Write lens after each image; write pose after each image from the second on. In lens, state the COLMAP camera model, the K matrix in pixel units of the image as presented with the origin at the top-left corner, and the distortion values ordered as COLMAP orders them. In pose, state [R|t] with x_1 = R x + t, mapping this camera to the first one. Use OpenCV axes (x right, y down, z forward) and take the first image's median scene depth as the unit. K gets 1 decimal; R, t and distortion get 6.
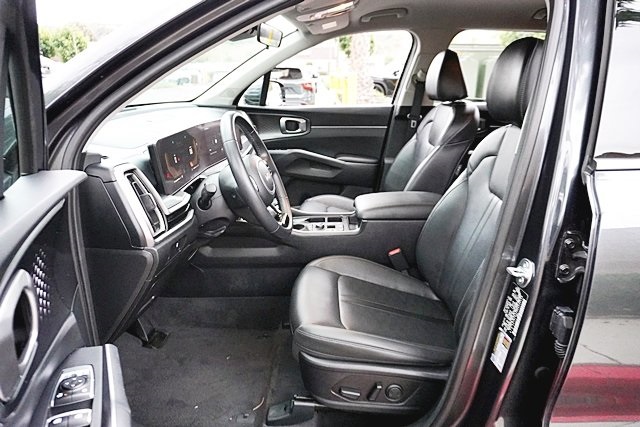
lens RADIAL K [[429.1, 0, 319.0], [0, 429.1, 214.1], [0, 0, 1]] dist [-0.046196, 0.031794]
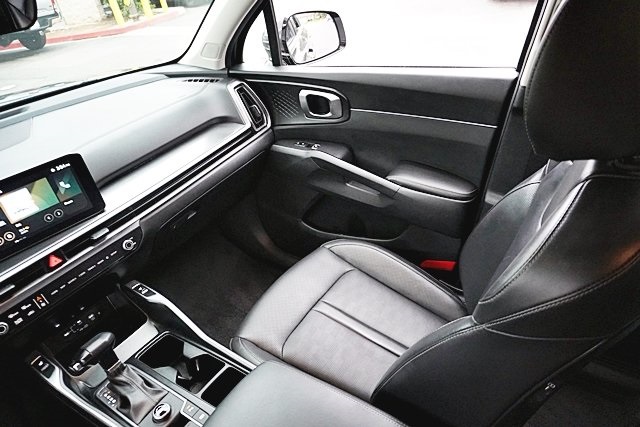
lens RADIAL K [[429.1, 0, 320.2], [0, 429.1, 214.9], [0, 0, 1]] dist [-0.046196, 0.031794]
pose [[0.829890, 0.199495, -0.521042, 0.337168], [-0.040040, 0.952776, 0.301021, -0.320954], [0.556489, -0.228952, 0.798687, 0.727628]]
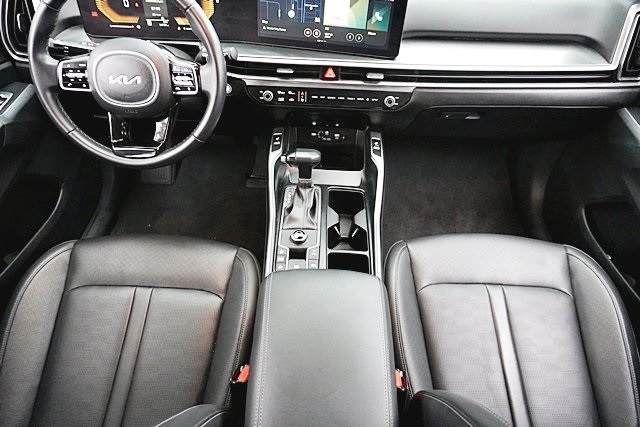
lens RADIAL K [[429.1, 0, 318.2], [0, 429.1, 213.8], [0, 0, 1]] dist [-0.046196, 0.031794]
pose [[-0.014885, 0.709139, -0.704912, 0.353161], [-0.338003, 0.659919, 0.671014, -0.355902], [0.941027, 0.248250, 0.229868, 0.842332]]
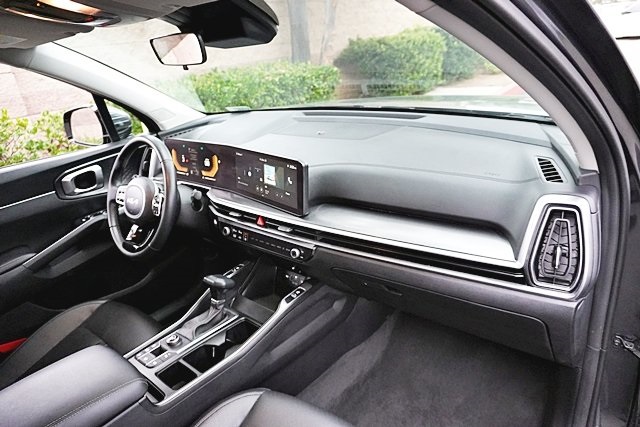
lens RADIAL K [[429.1, 0, 323.3], [0, 429.1, 212.1], [0, 0, 1]] dist [-0.046196, 0.031794]
pose [[-0.631541, 0.350453, -0.691620, 0.226544], [-0.138334, 0.826777, 0.545255, -0.500522], [0.762902, 0.440025, -0.473664, 1.329449]]
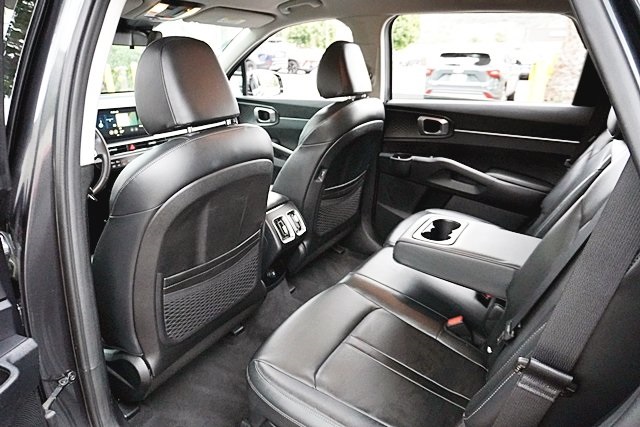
lens RADIAL K [[429.1, 0, 320.3], [0, 429.1, 213.9], [0, 0, 1]] dist [-0.046196, 0.031794]
pose [[0.869632, 0.168134, -0.464188, 0.782936], [-0.152346, 0.985728, 0.071630, -0.090364], [0.469607, 0.008426, 0.882835, 0.203936]]
